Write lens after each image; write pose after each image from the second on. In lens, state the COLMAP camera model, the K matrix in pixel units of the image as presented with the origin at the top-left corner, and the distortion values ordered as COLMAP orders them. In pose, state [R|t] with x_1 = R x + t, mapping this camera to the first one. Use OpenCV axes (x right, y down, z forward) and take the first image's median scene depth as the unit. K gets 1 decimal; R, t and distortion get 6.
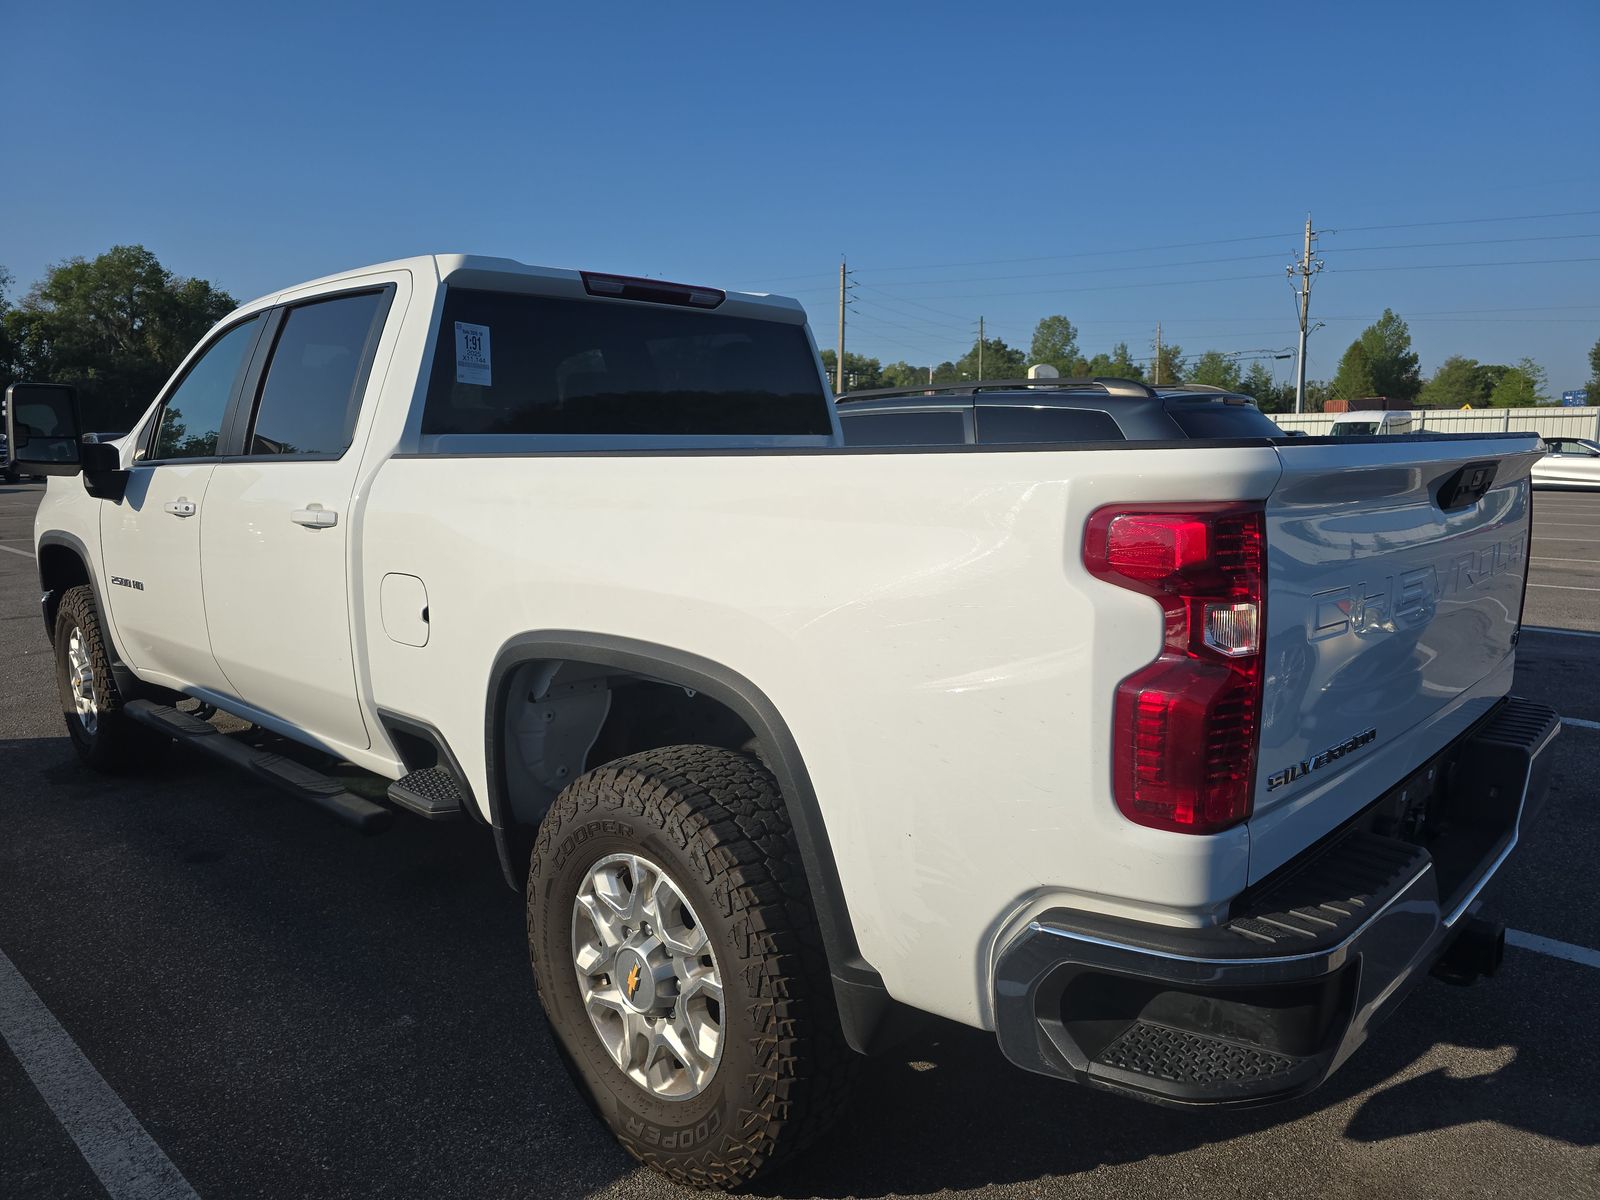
lens RADIAL K [[1077.7, 0, 804.2], [0, 1077.7, 612.7], [0, 0, 1]] dist [0.027343, -0.024100]
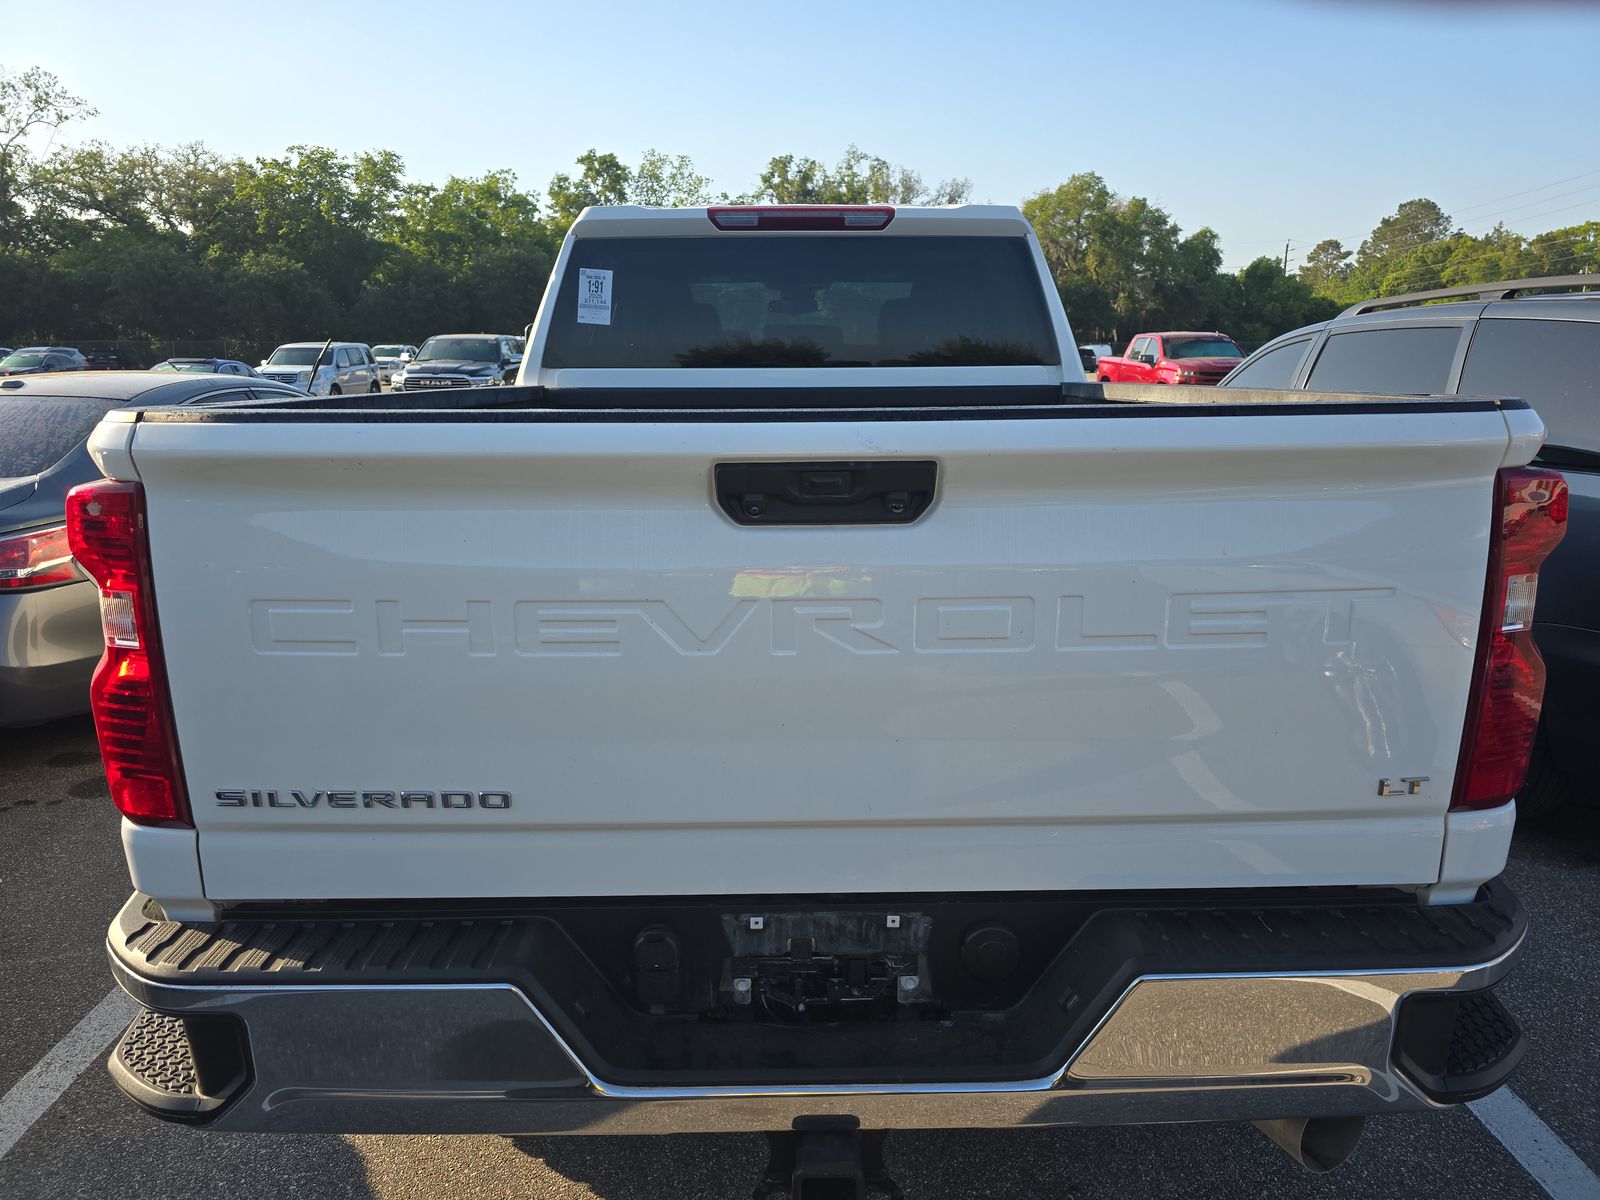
lens RADIAL K [[1077.7, 0, 804.0], [0, 1077.7, 602.5], [0, 0, 1]] dist [0.027343, -0.024100]
pose [[0.692241, 0.161305, -0.703408, 0.139085], [-0.109737, 0.986893, 0.118318, -0.016176], [0.713274, -0.004715, 0.700869, 0.072207]]
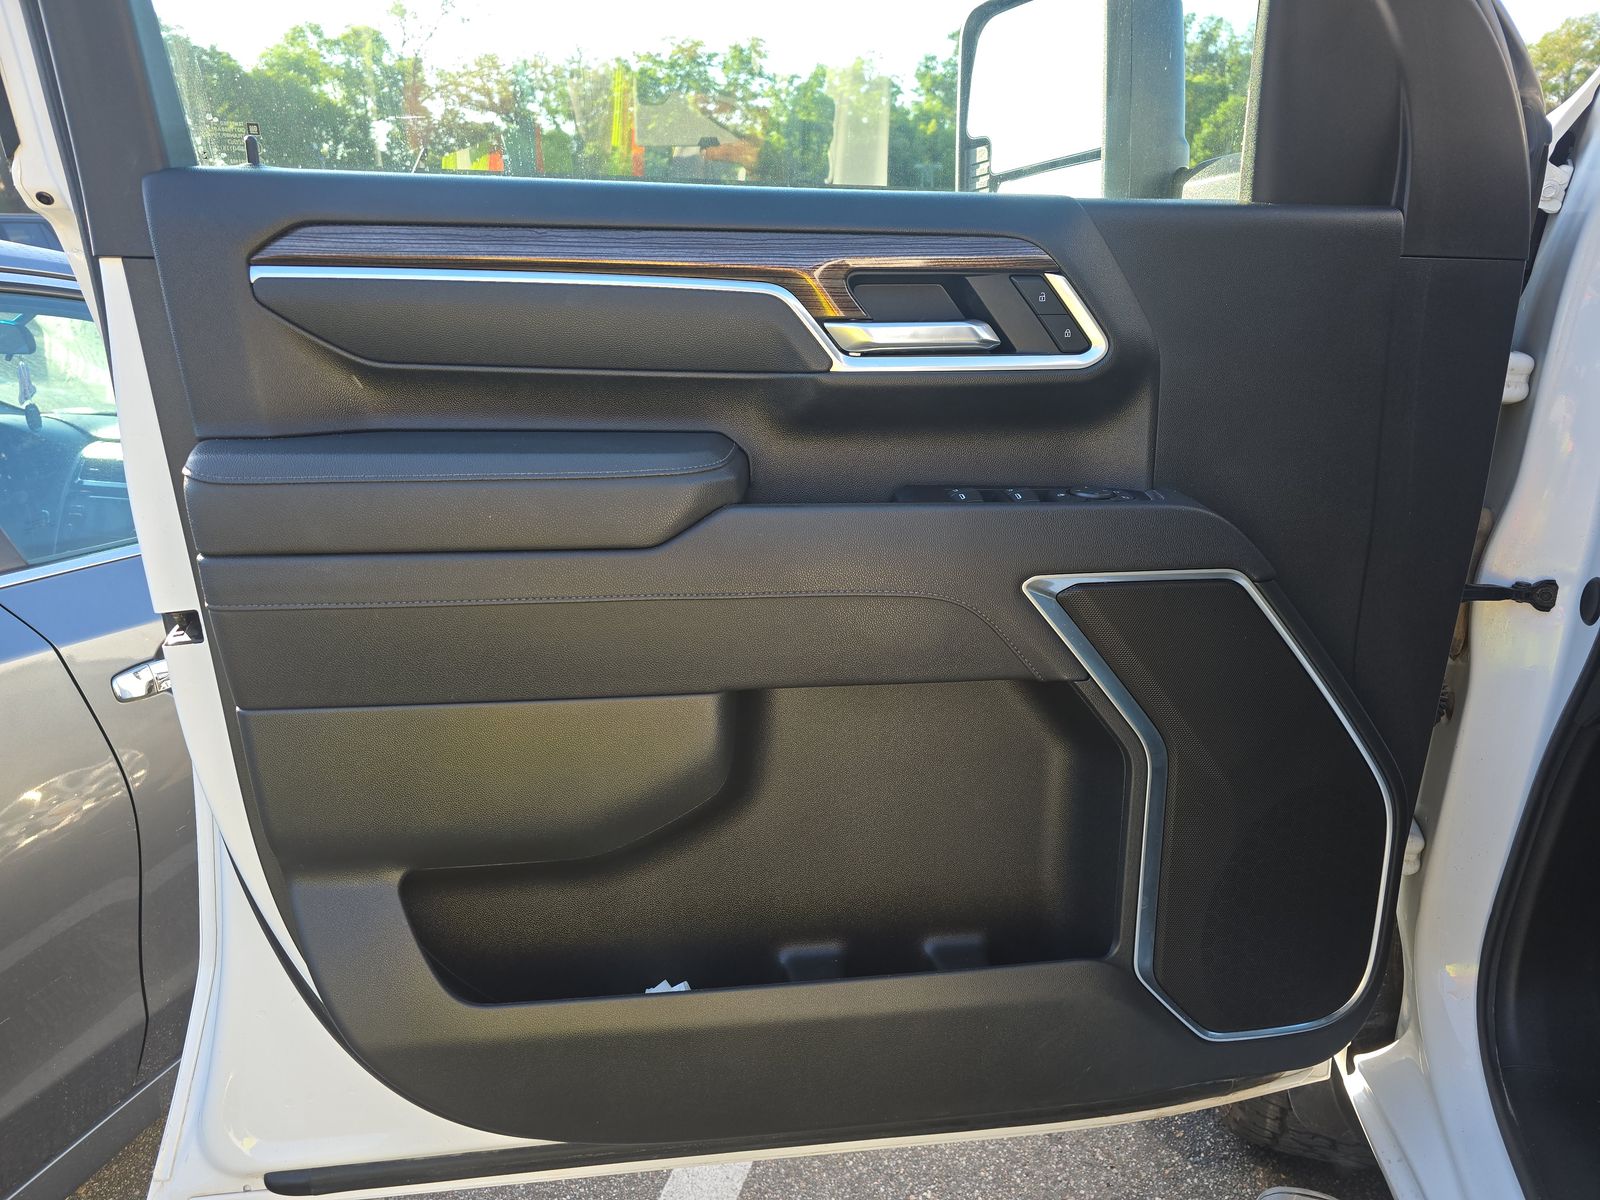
lens RADIAL K [[1077.7, 0, 812.6], [0, 1077.7, 605.2], [0, 0, 1]] dist [0.027343, -0.024100]
pose [[0.444798, 0.276000, -0.852044, -0.135384], [-0.134045, 0.961133, 0.241361, -0.031271], [0.885543, 0.006856, 0.464507, 0.230672]]
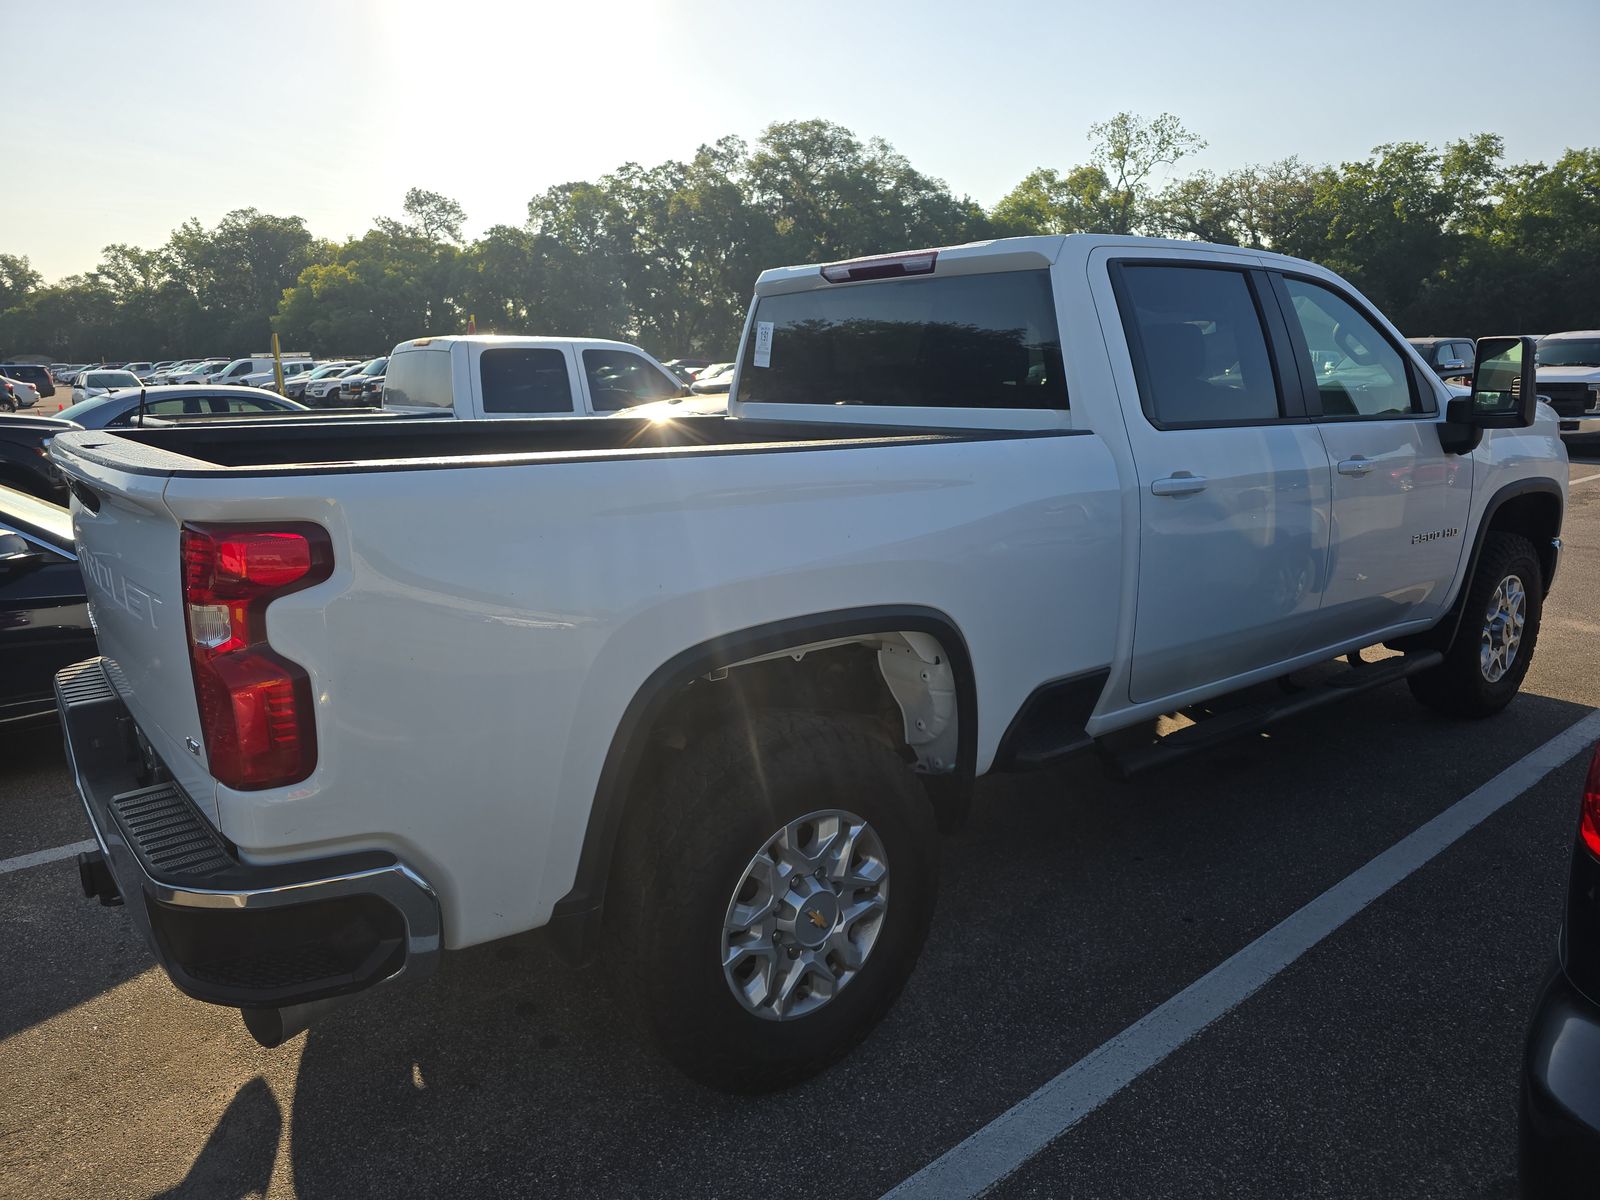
lens RADIAL K [[1077.7, 0, 811.4], [0, 1077.7, 605.2], [0, 0, 1]] dist [0.027343, -0.024100]
pose [[-0.139704, 0.217594, -0.965989, 0.219223], [-0.138646, 0.961647, 0.236667, -0.050759], [0.980439, 0.166994, -0.104177, 0.252264]]
